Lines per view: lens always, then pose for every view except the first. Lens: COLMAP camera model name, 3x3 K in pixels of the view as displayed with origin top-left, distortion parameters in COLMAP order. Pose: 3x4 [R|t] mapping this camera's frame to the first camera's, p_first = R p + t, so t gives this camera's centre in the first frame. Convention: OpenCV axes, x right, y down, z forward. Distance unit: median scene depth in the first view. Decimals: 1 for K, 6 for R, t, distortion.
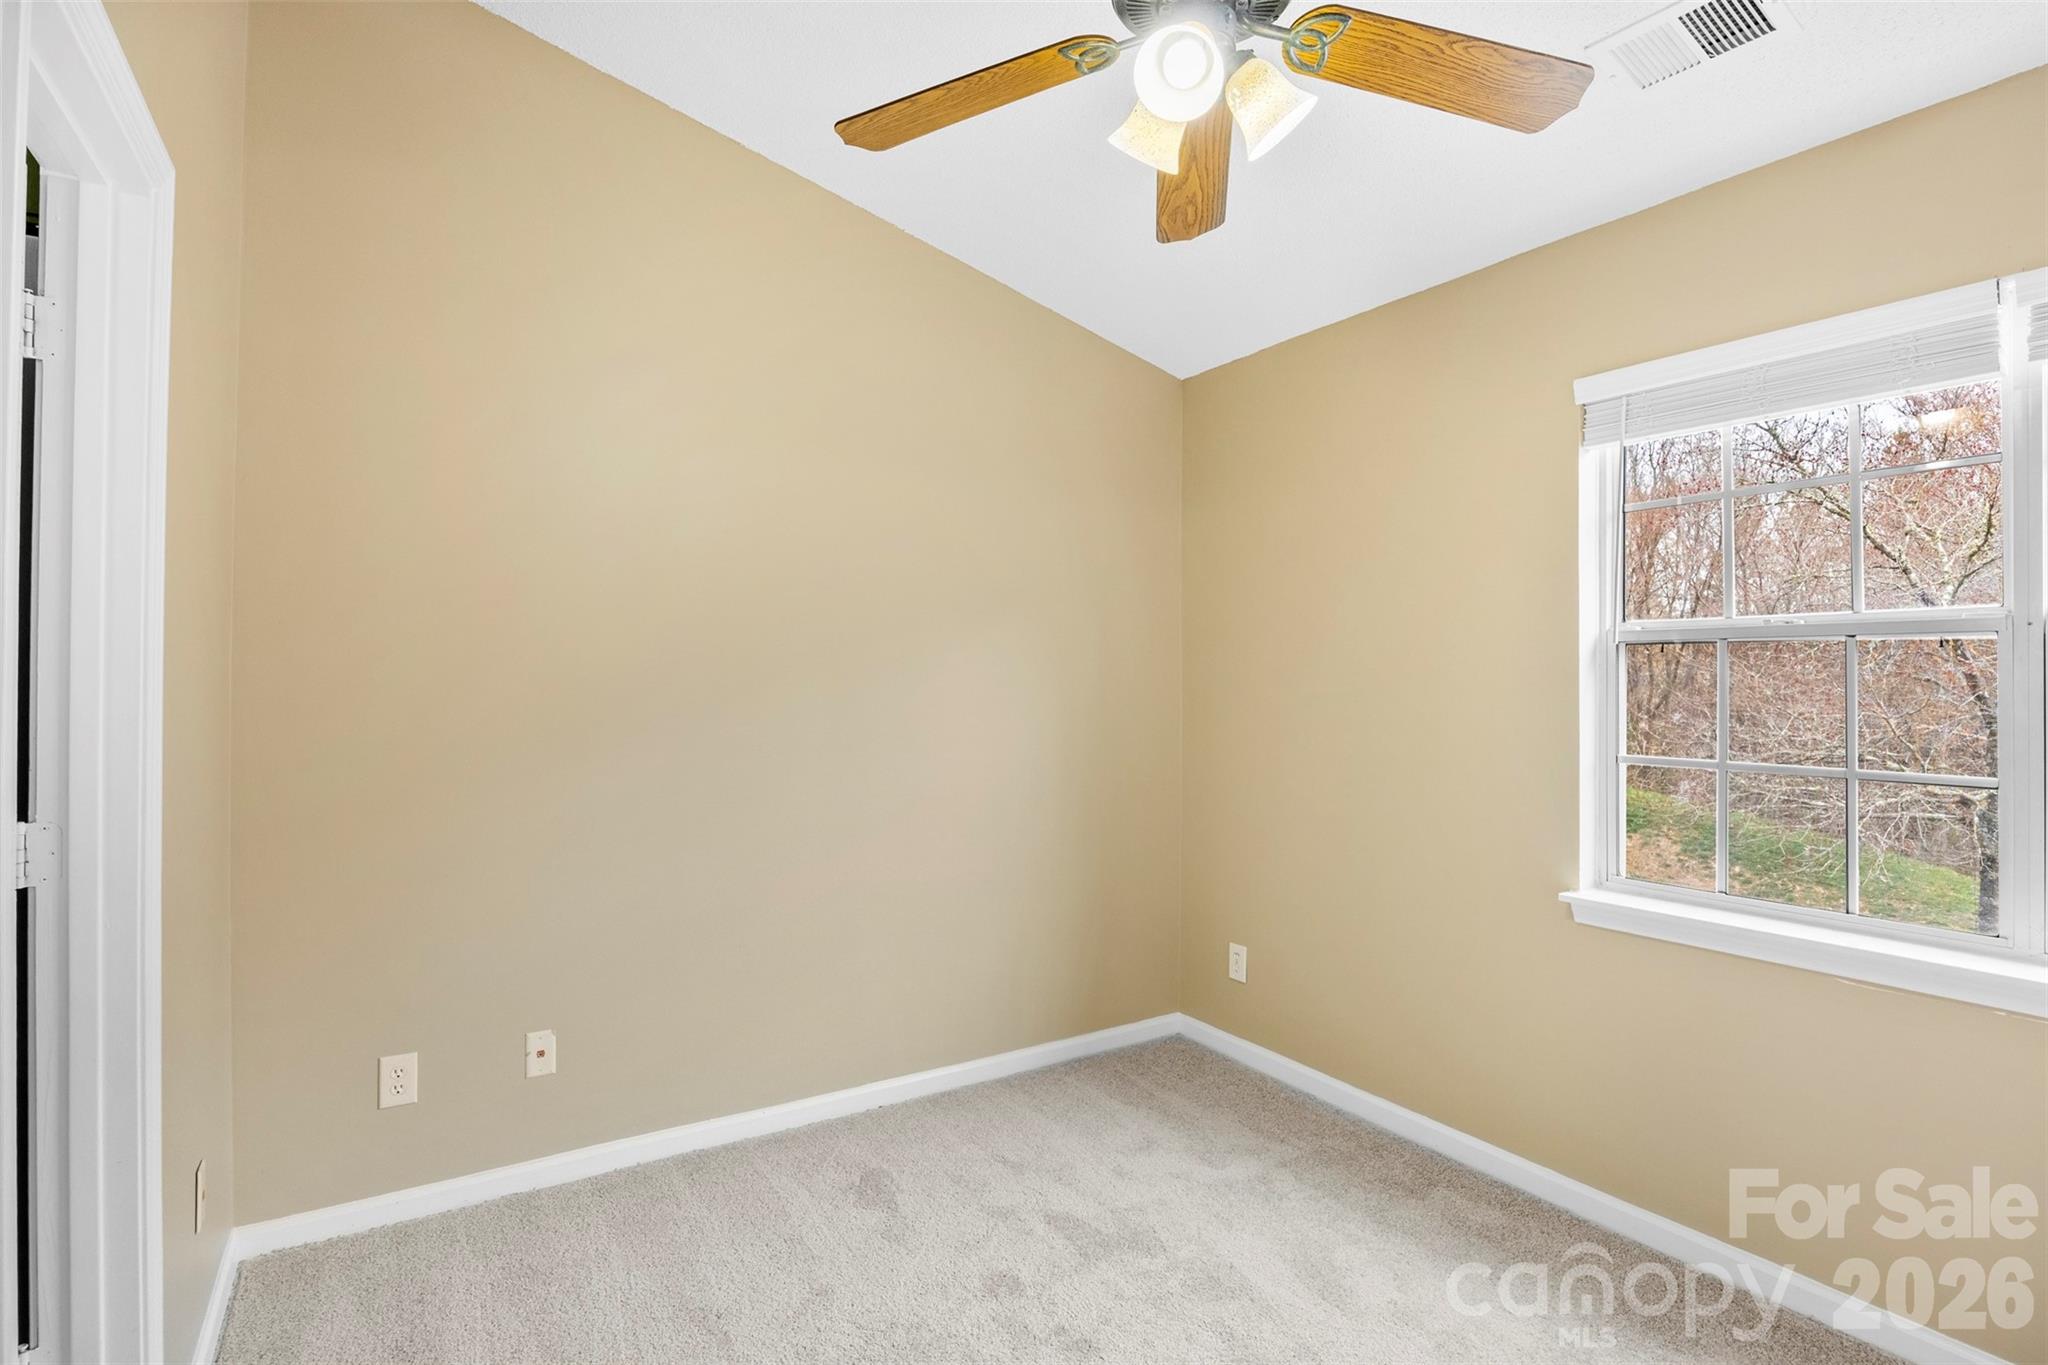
lens RADIAL K [[1013.7, 0, 1025.8], [0, 1013.7, 678.1], [0, 0, 1]] dist [-0.005821, 0.001161]
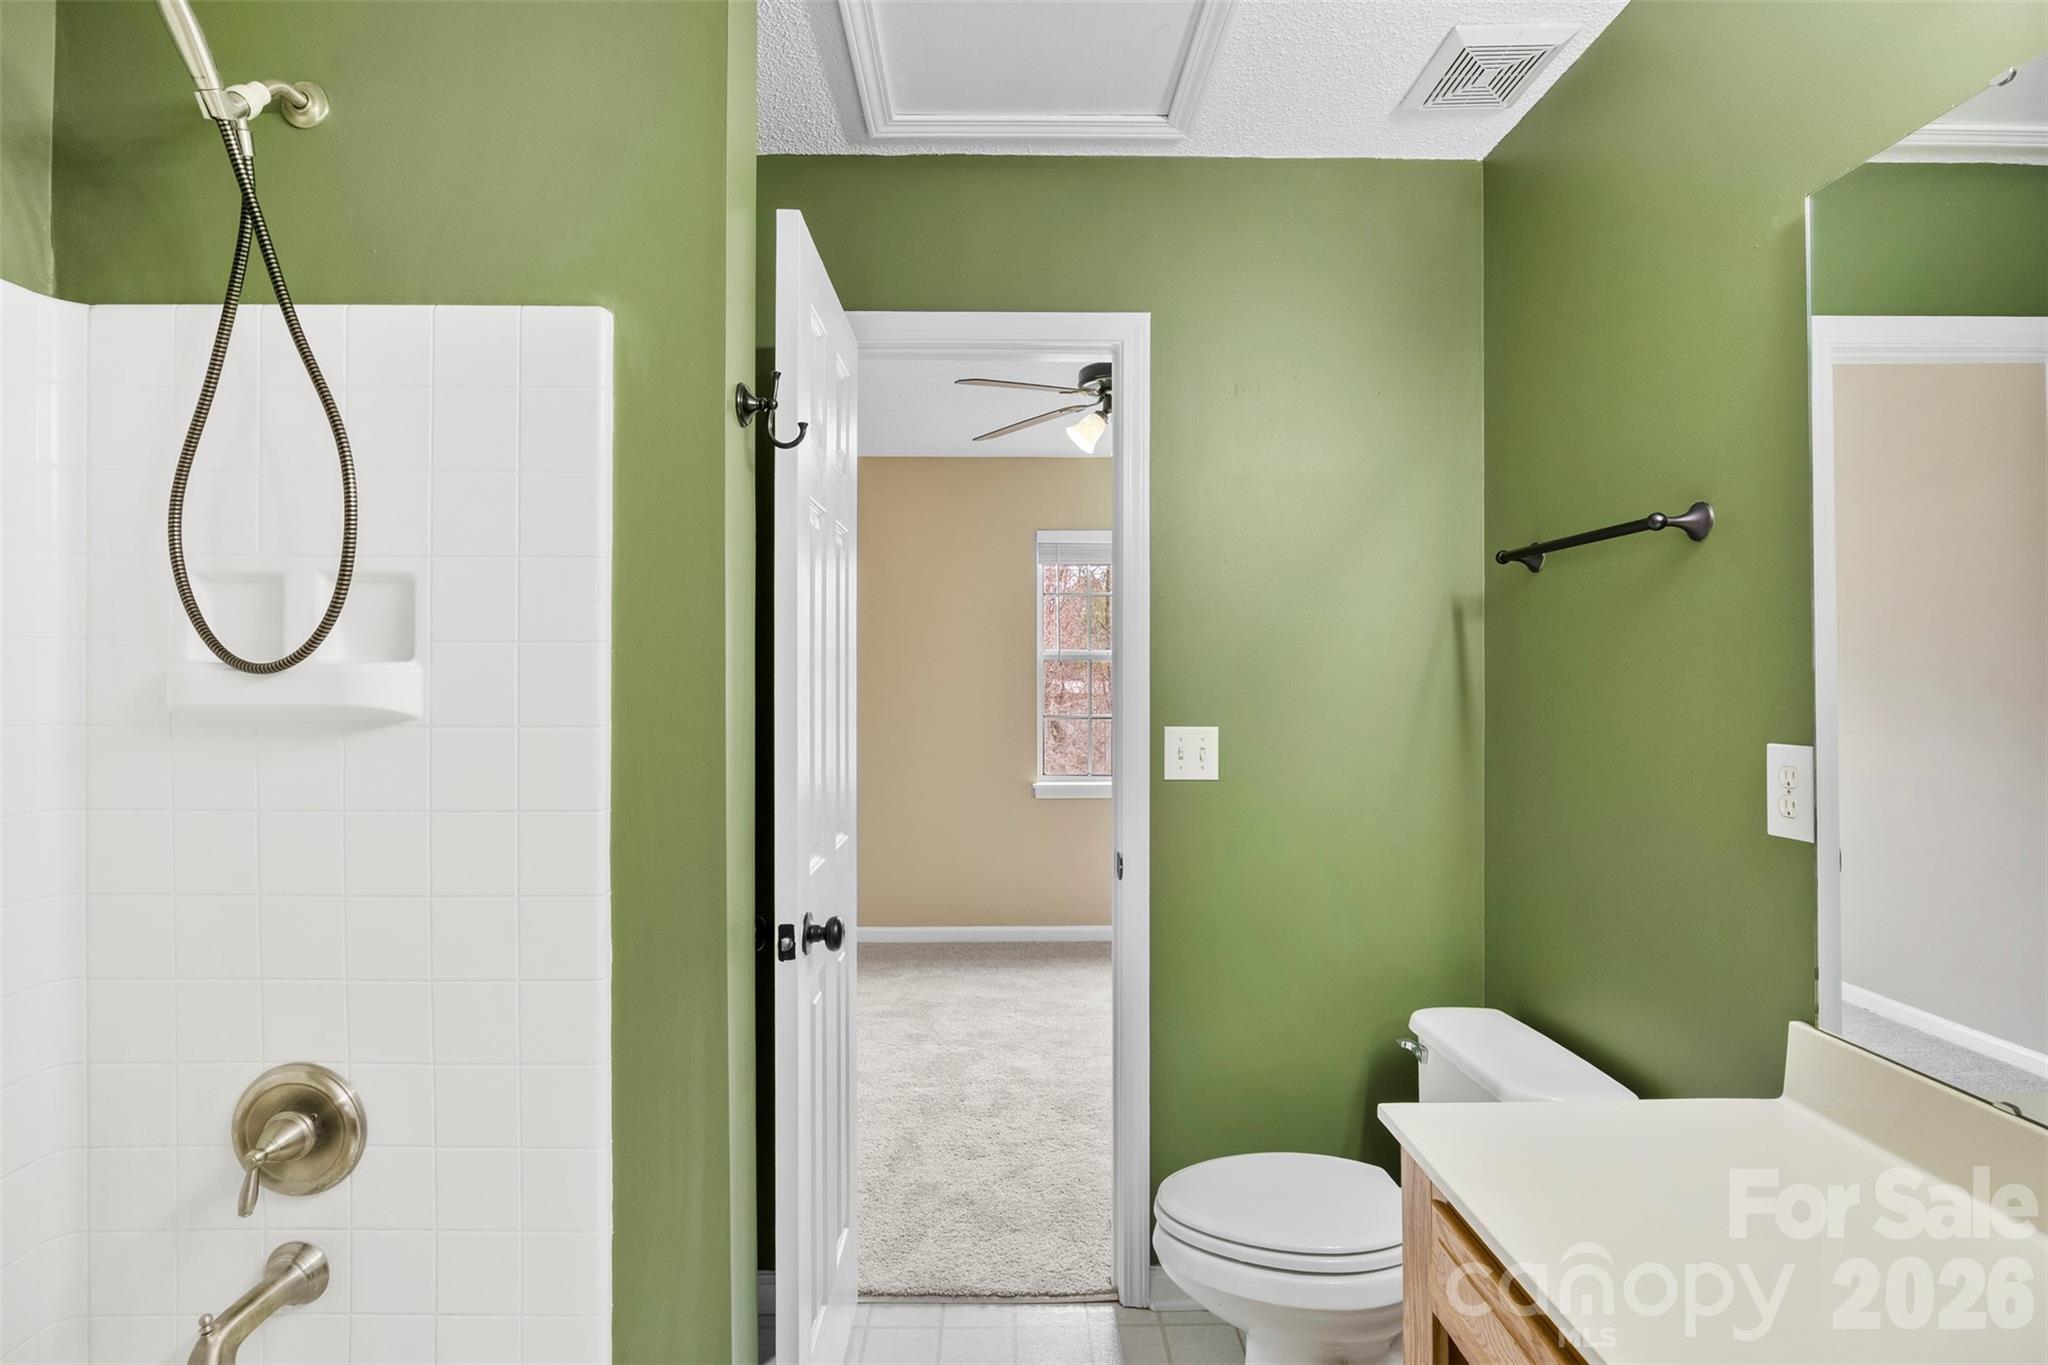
lens RADIAL K [[1013.7, 0, 1023.7], [0, 1013.7, 677.0], [0, 0, 1]] dist [-0.005821, 0.001161]
pose [[0.494776, 0.007757, 0.868986, -1.198250], [-0.002346, 0.999968, -0.007590, 0.011866], [-0.869017, 0.001717, 0.494779, 0.009657]]
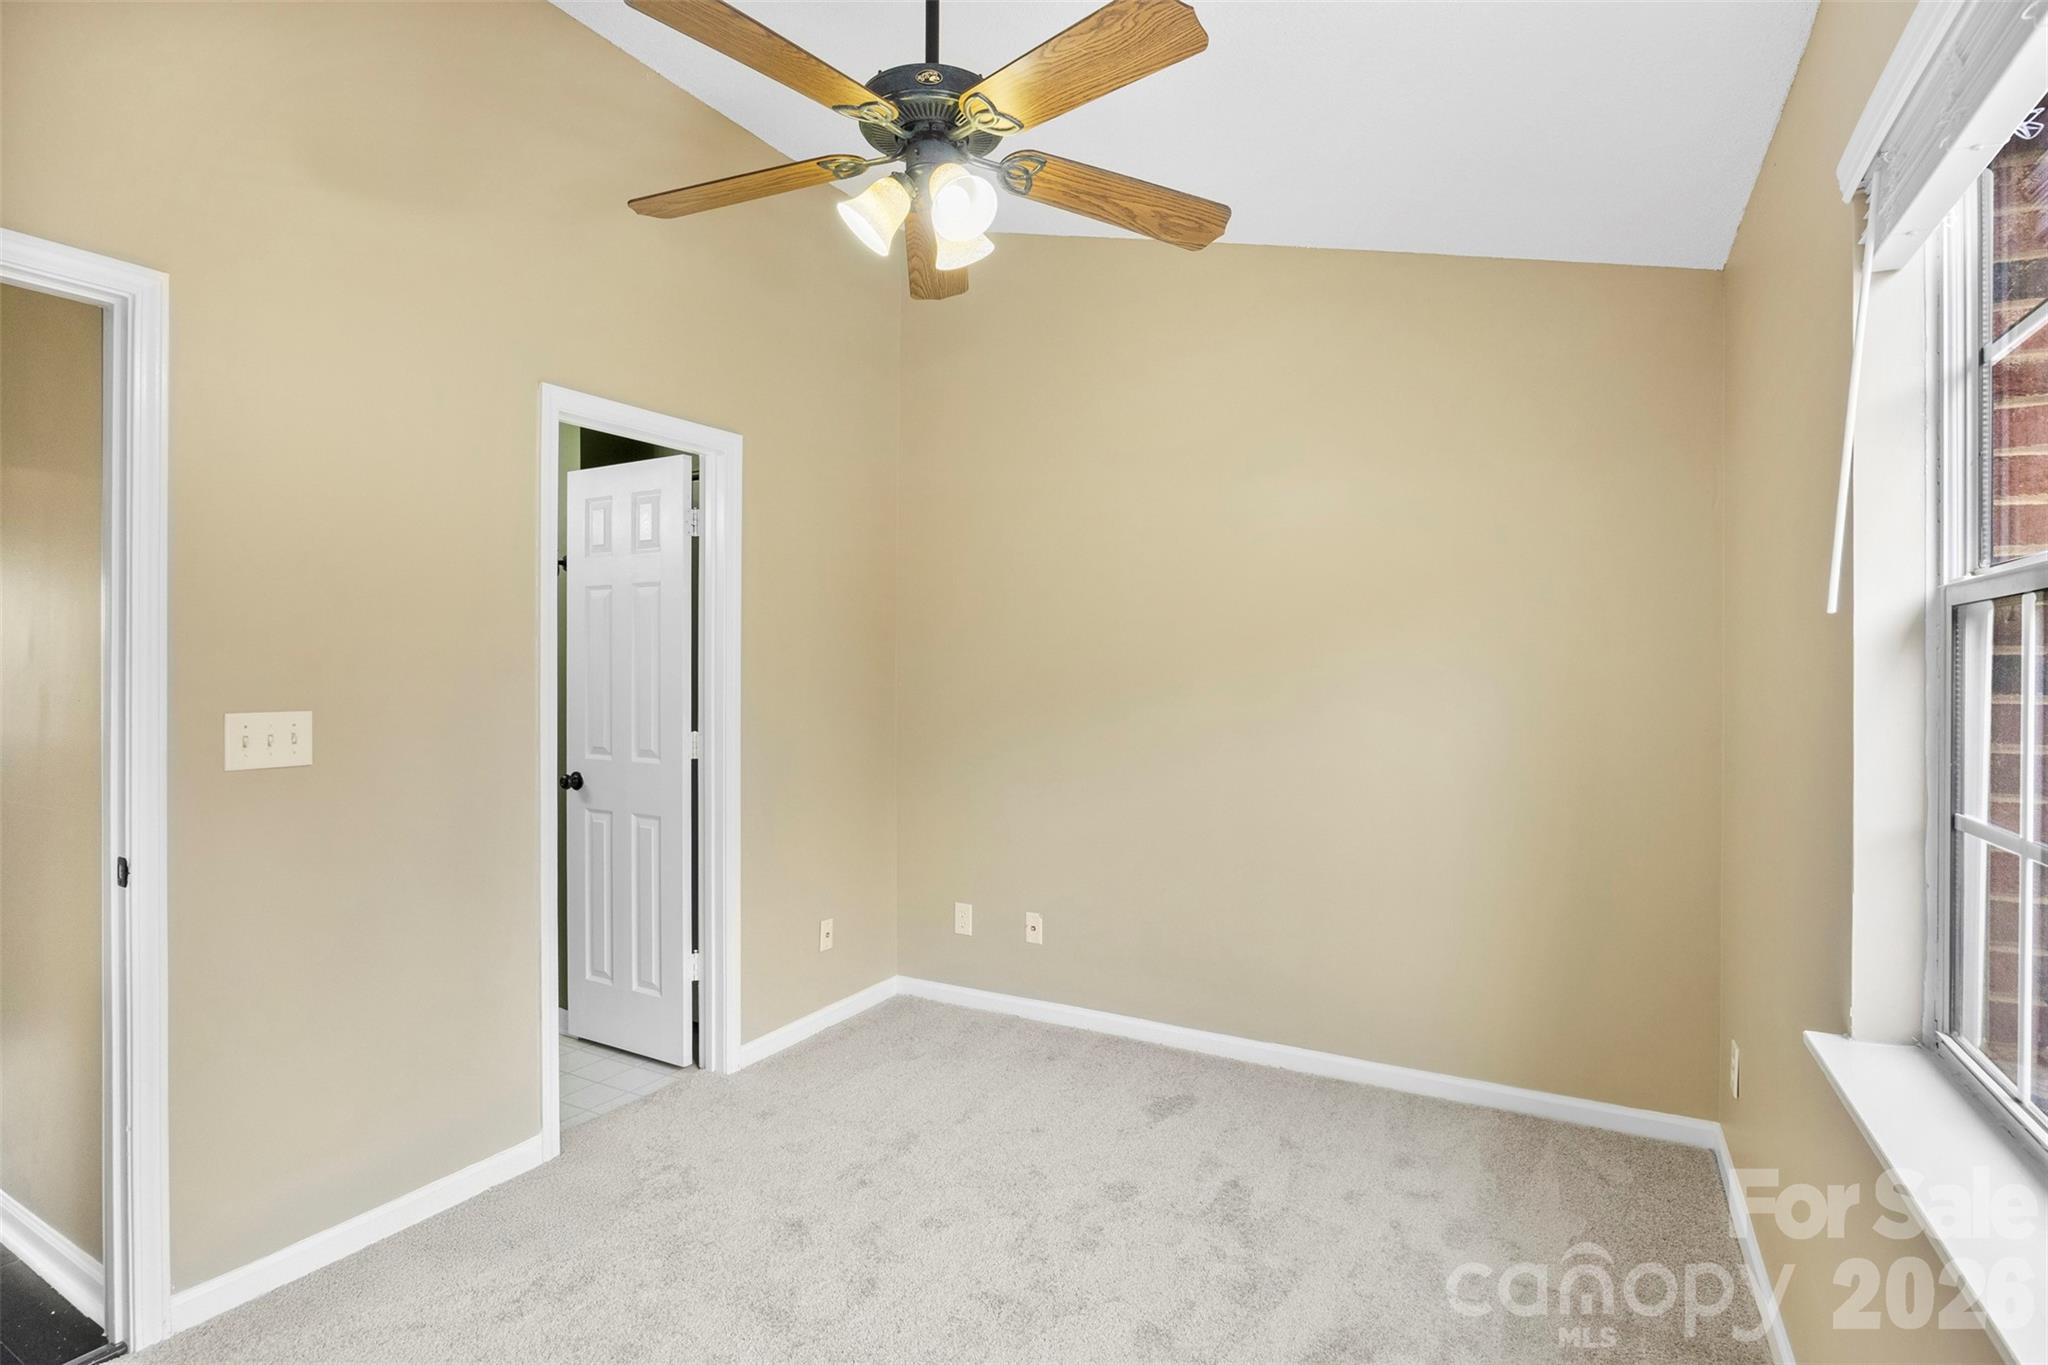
lens RADIAL K [[1013.7, 0, 1033.5], [0, 1013.7, 679.4], [0, 0, 1]] dist [-0.005821, 0.001161]
pose [[0.478768, 0.006499, -0.877917, 0.810986], [-0.000386, 0.999974, 0.007192, 0.000358], [0.877941, -0.003104, 0.478758, 0.300306]]
